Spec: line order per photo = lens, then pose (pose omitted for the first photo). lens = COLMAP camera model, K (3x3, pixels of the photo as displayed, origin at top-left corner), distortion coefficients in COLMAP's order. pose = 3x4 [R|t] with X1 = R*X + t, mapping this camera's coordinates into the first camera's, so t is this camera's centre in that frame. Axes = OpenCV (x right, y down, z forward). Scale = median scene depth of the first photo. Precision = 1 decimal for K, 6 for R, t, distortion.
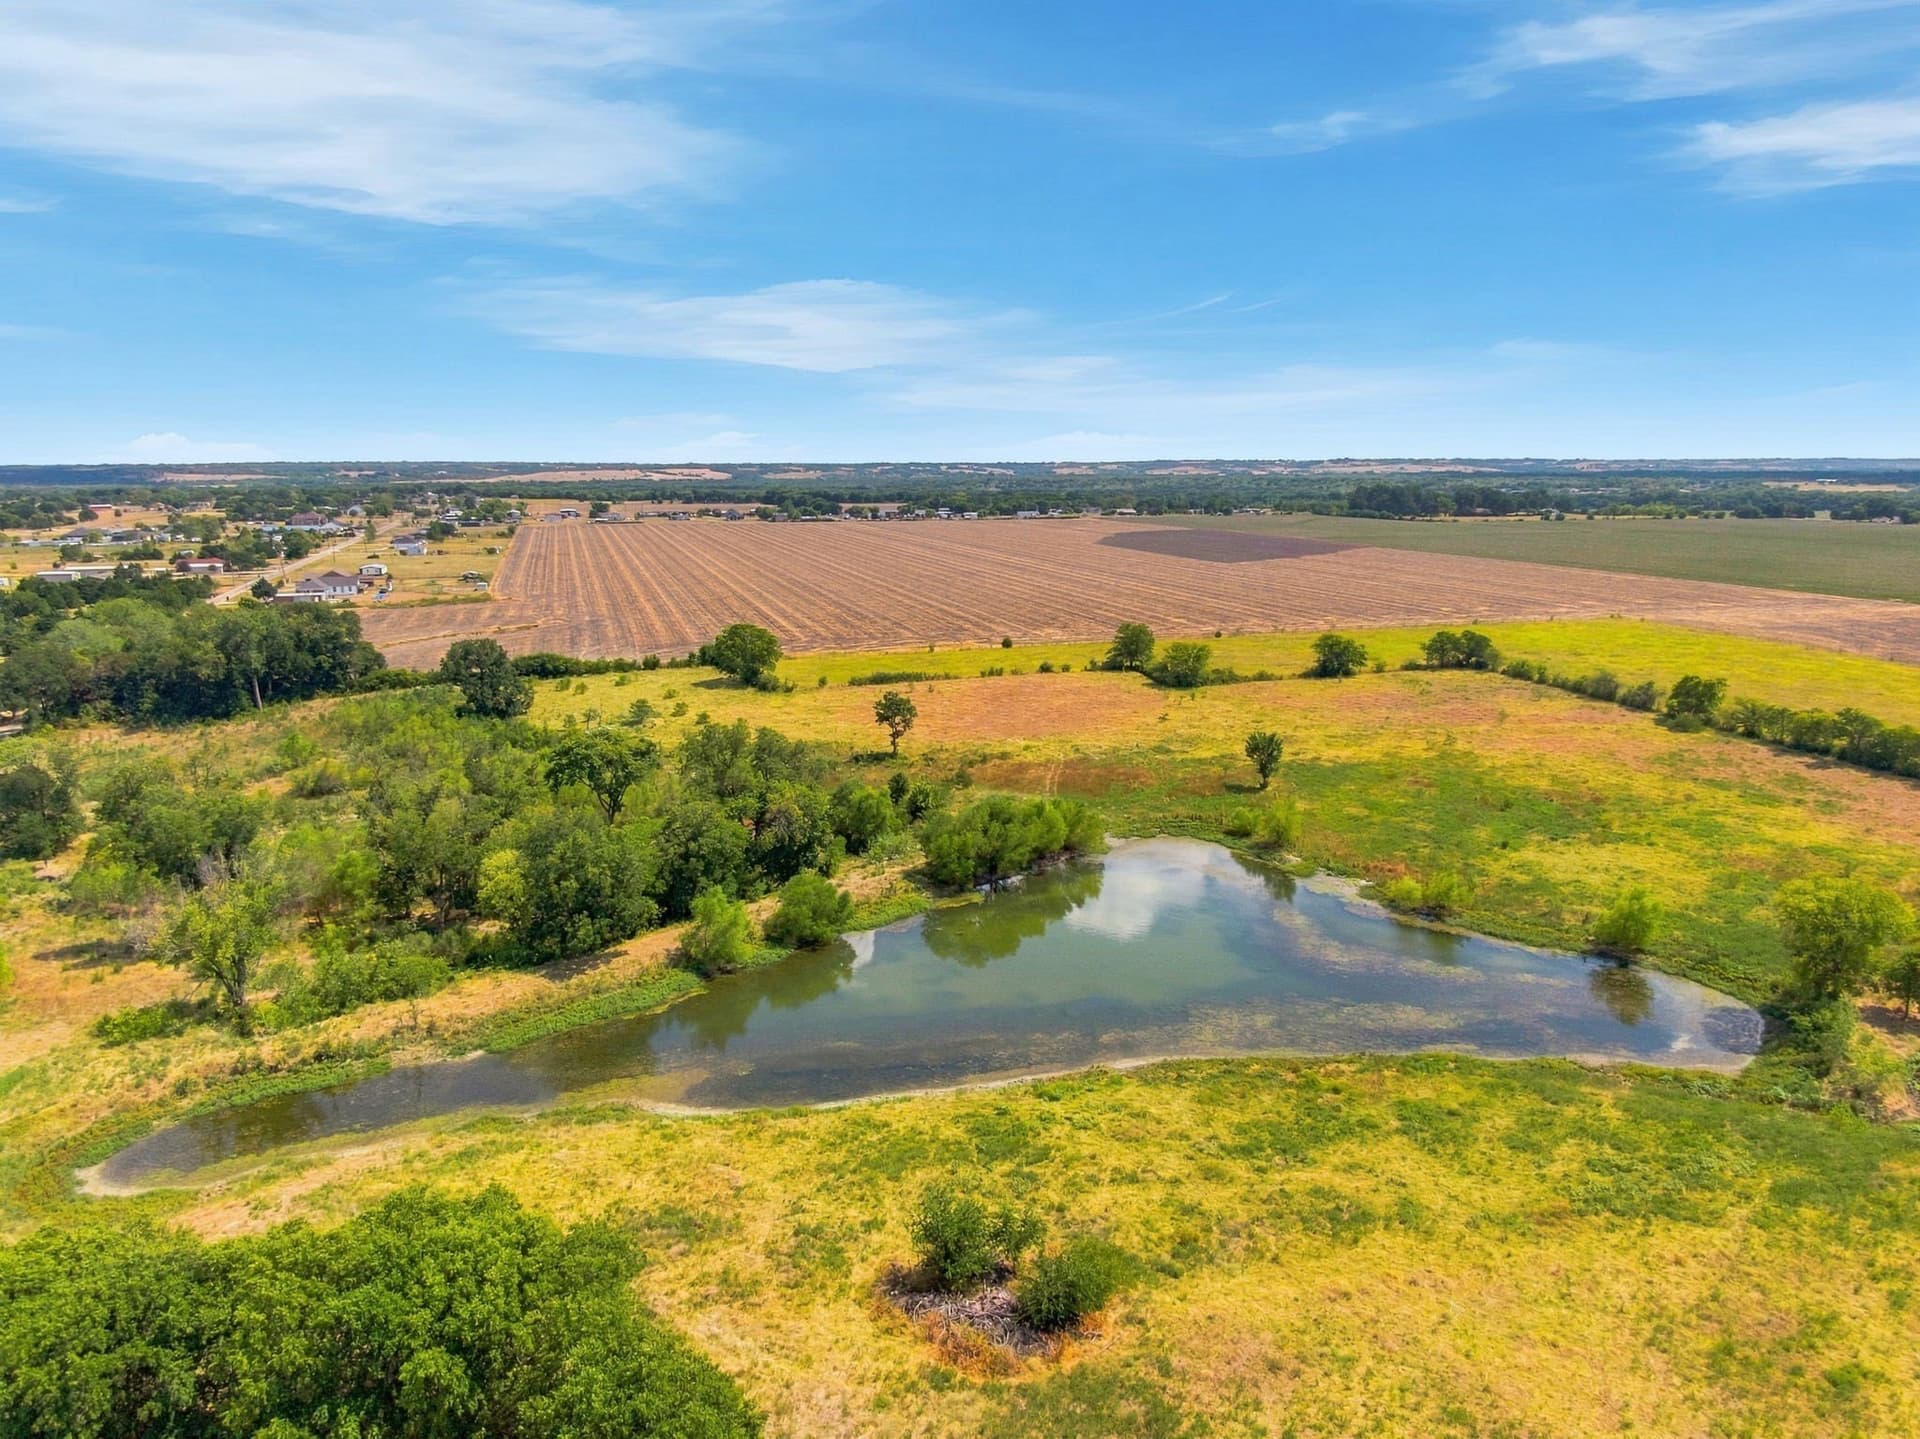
lens RADIAL K [[1366.9, 0, 966.0], [0, 1366.9, 715.8], [0, 0, 1]] dist [0.056820, -0.079417]
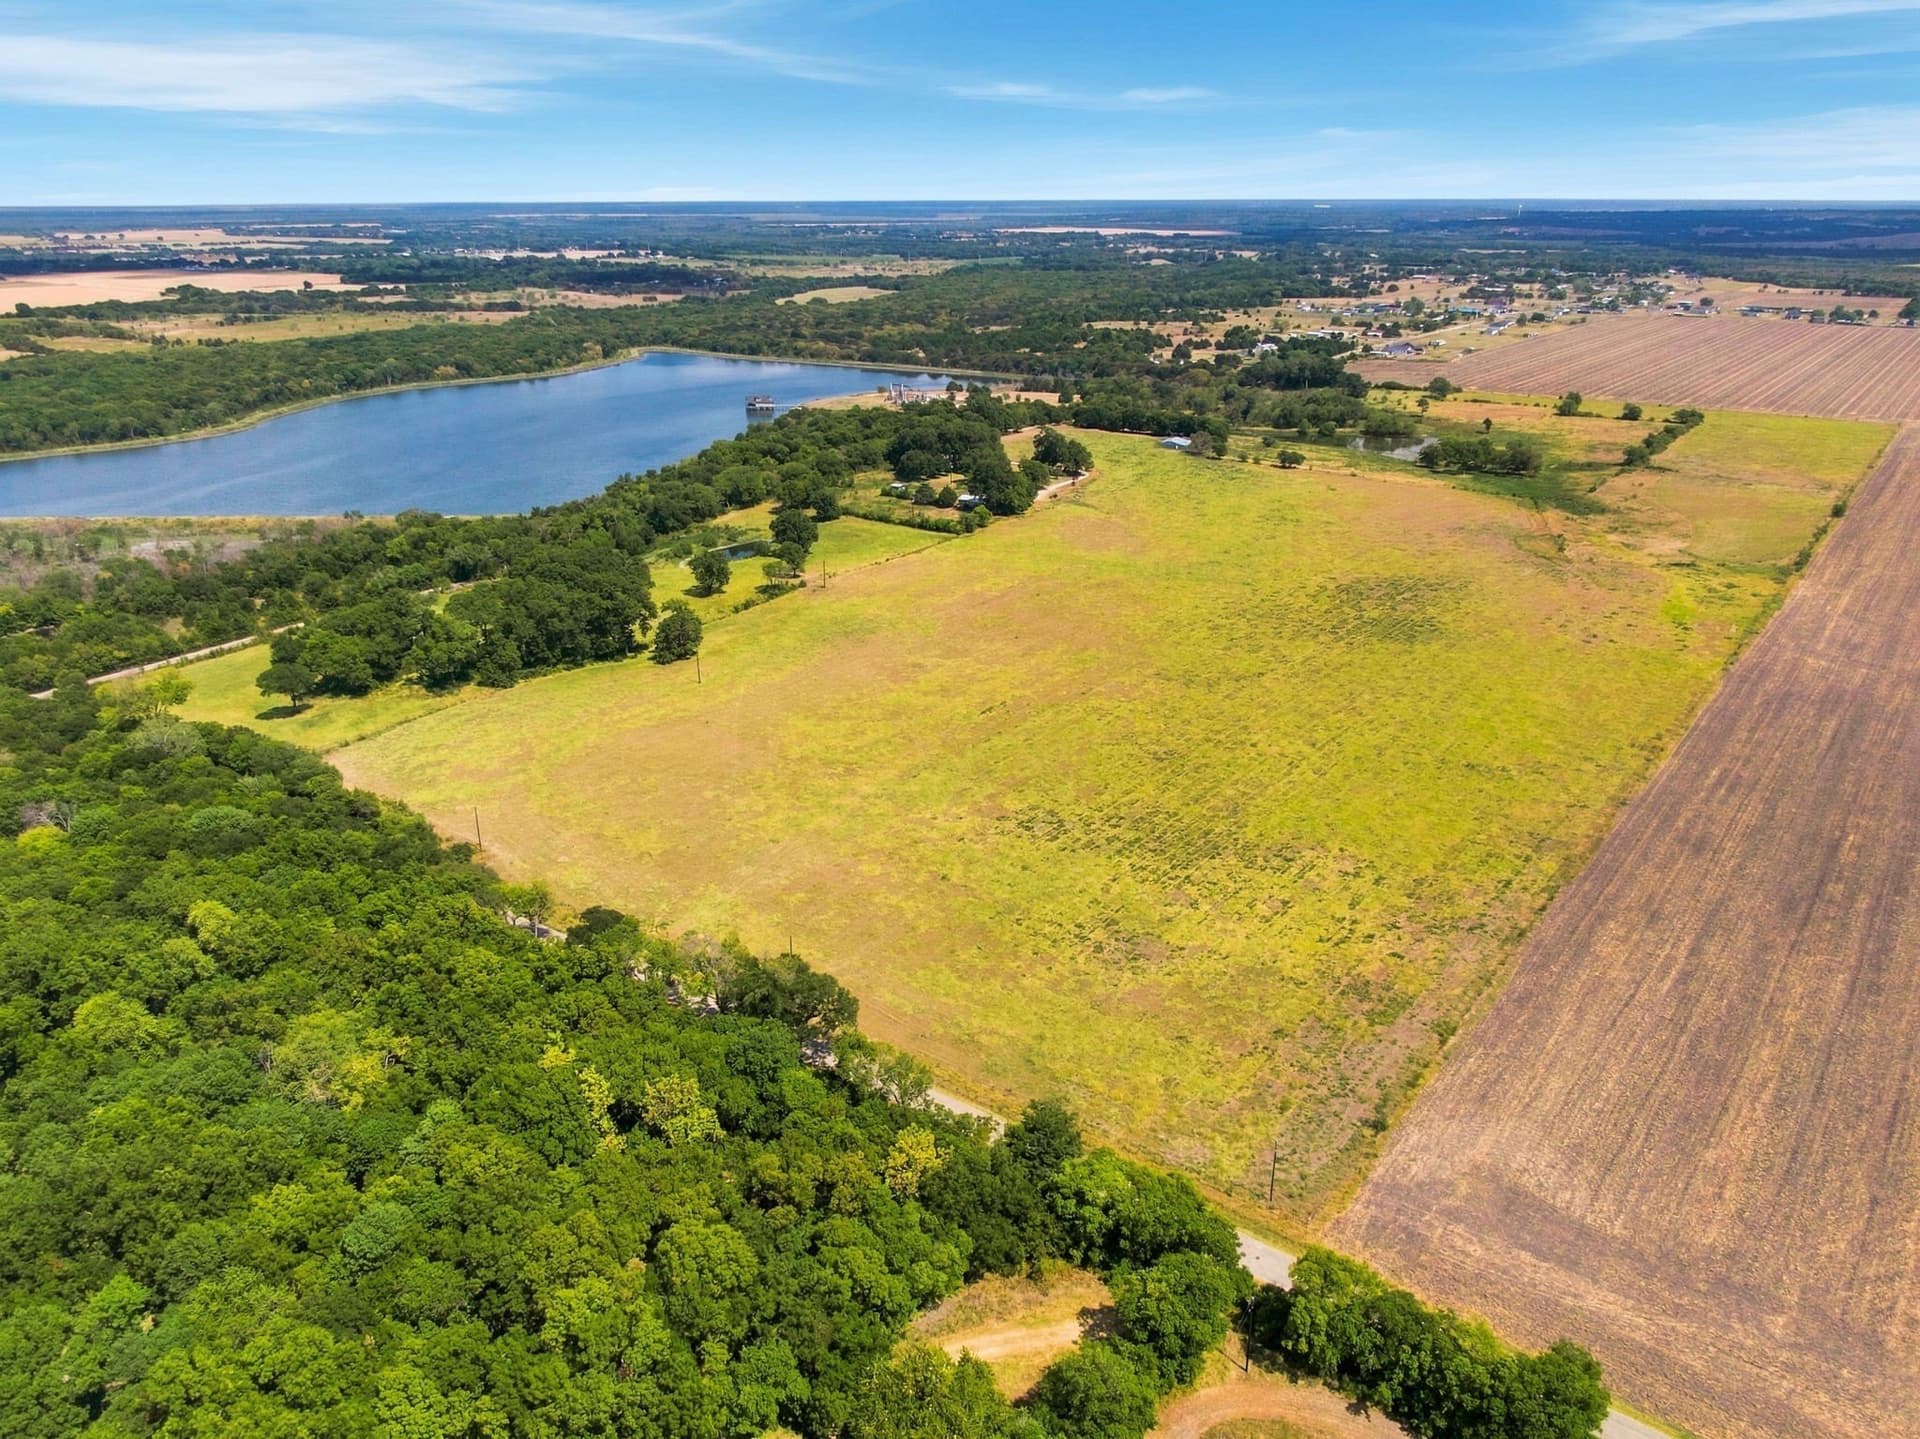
lens RADIAL K [[1370.6, 0, 957.7], [0, 1370.6, 724.9], [0, 0, 1]] dist [0.035612, -0.062548]
pose [[0.595089, 0.289985, -0.749518, 1.721962], [-0.146278, 0.956136, 0.253786, 0.051341], [0.790235, -0.041387, 0.611404, -1.747648]]
